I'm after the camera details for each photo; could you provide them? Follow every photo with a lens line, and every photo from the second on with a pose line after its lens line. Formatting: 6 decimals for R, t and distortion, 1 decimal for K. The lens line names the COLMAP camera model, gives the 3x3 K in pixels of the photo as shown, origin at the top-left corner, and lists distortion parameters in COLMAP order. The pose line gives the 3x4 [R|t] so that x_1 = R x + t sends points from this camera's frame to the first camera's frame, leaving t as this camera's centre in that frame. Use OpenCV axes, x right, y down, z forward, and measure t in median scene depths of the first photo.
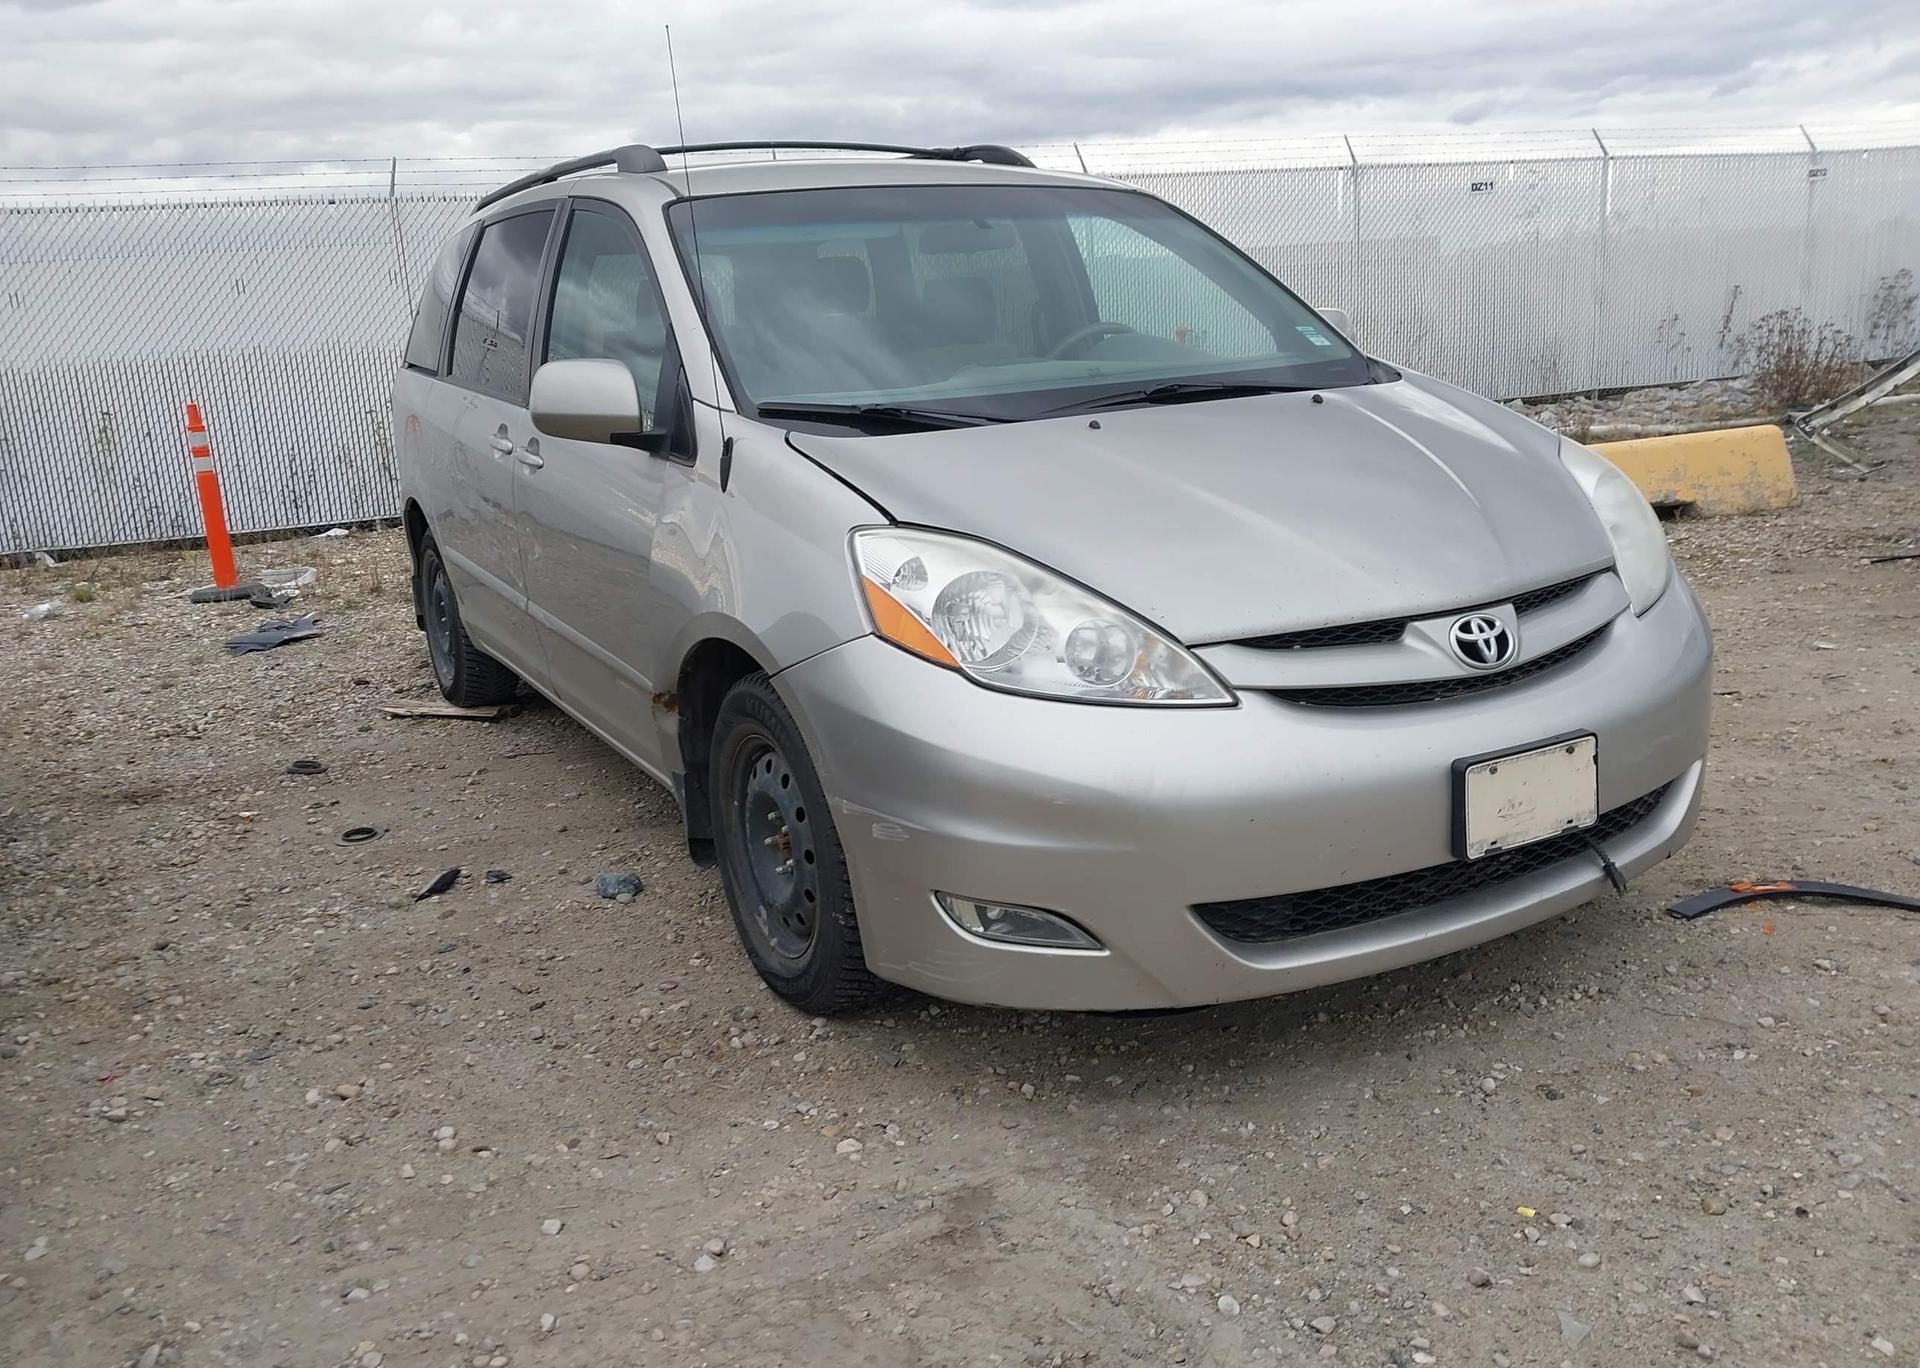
lens RADIAL K [[1555.1, 0, 960.0], [0, 1555.1, 684.0], [0, 0, 1]] dist [0.012282, -0.017798]
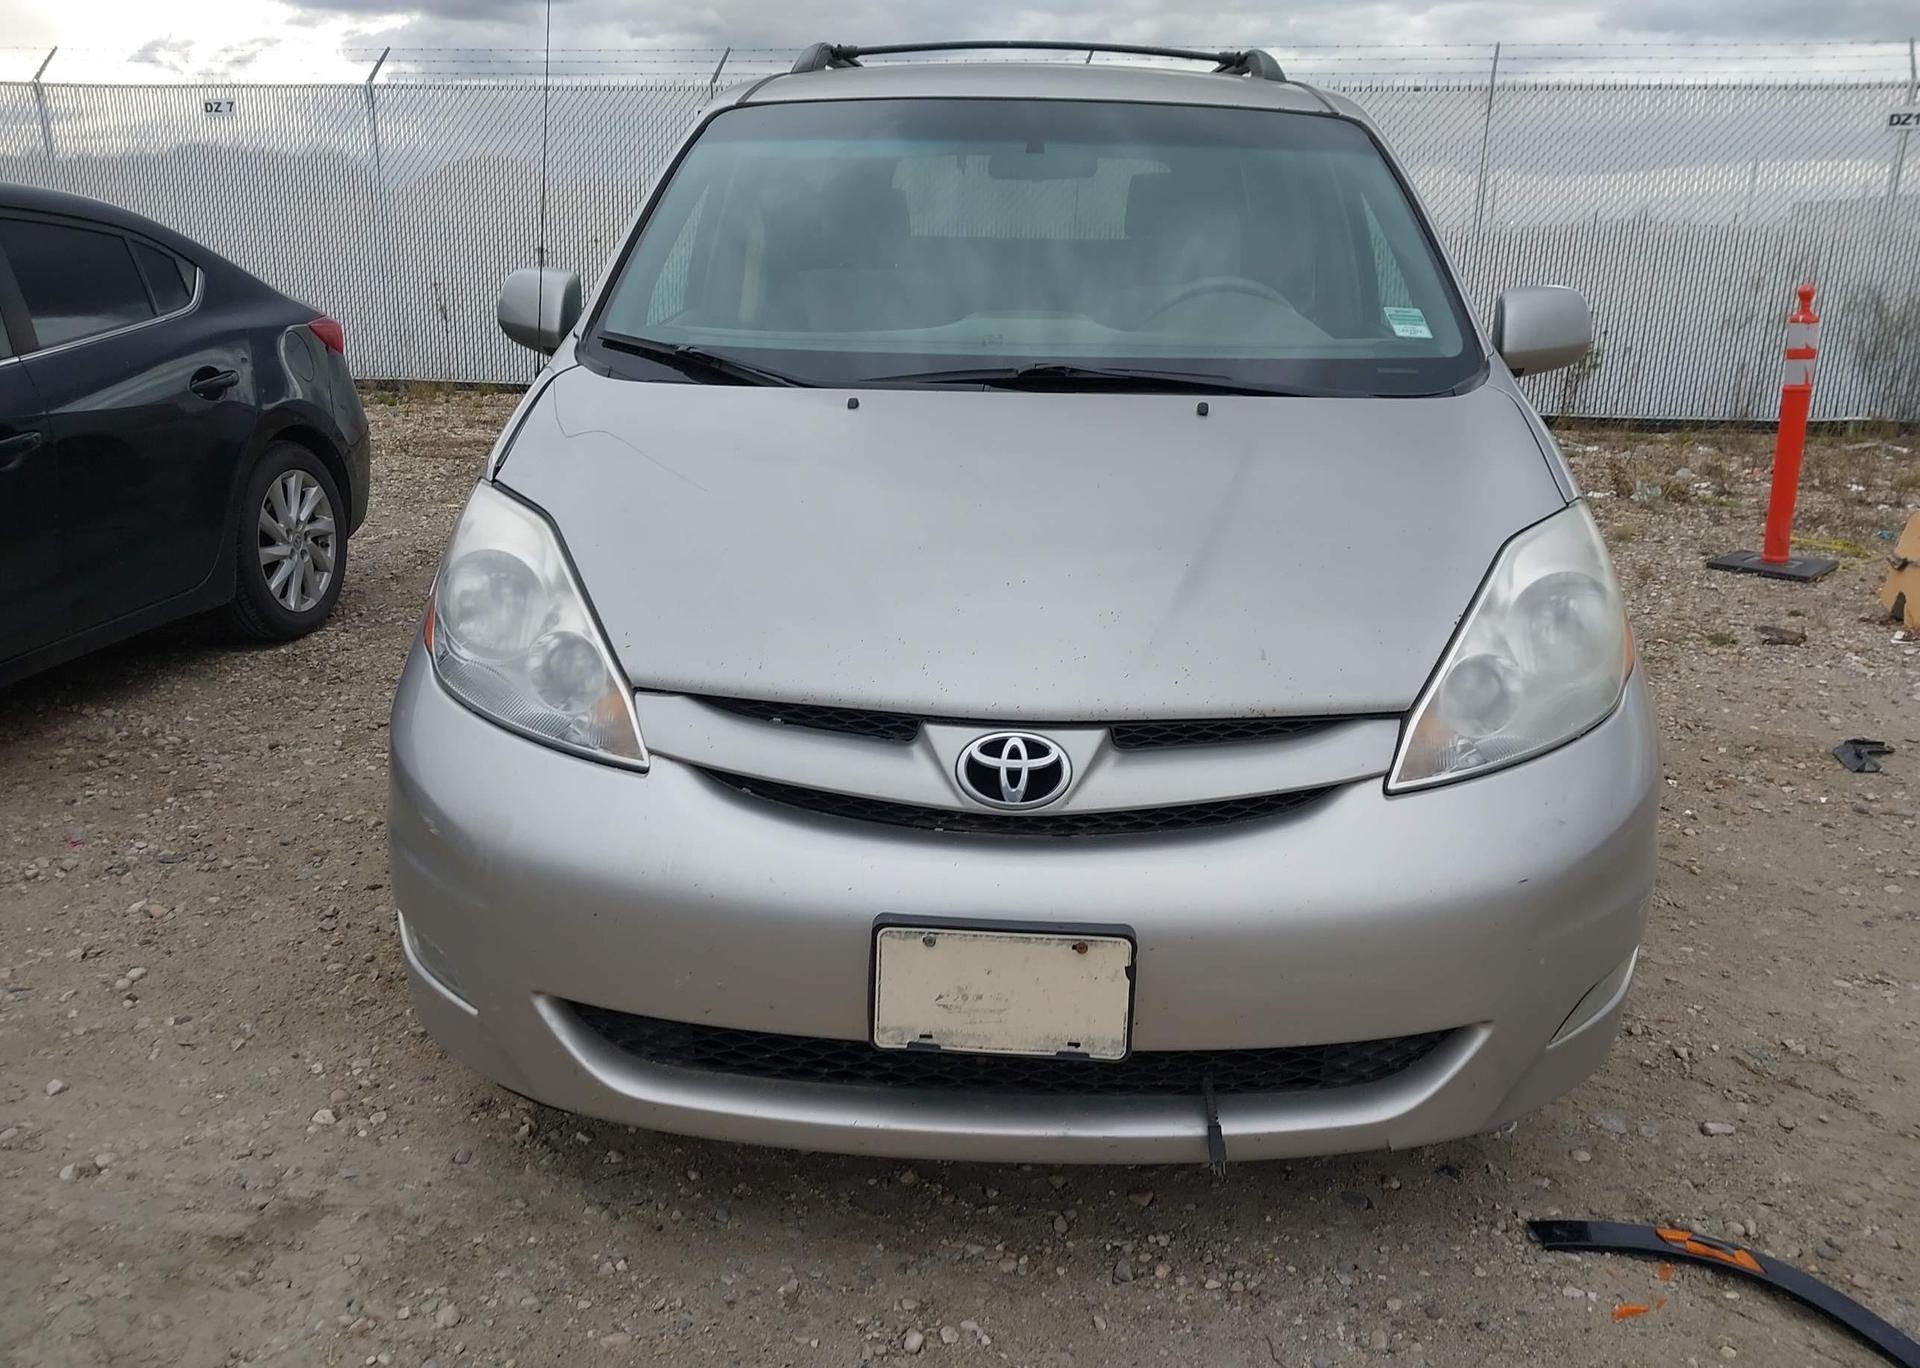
lens RADIAL K [[1562.1, 0, 960.0], [0, 1562.1, 684.0], [0, 0, 1]] dist [0.026843, -0.005924]
pose [[0.843012, 0.220406, -0.490665, 0.550720], [-0.189688, 0.975407, 0.112248, -0.119679], [0.503338, -0.001553, 0.864088, 0.291336]]
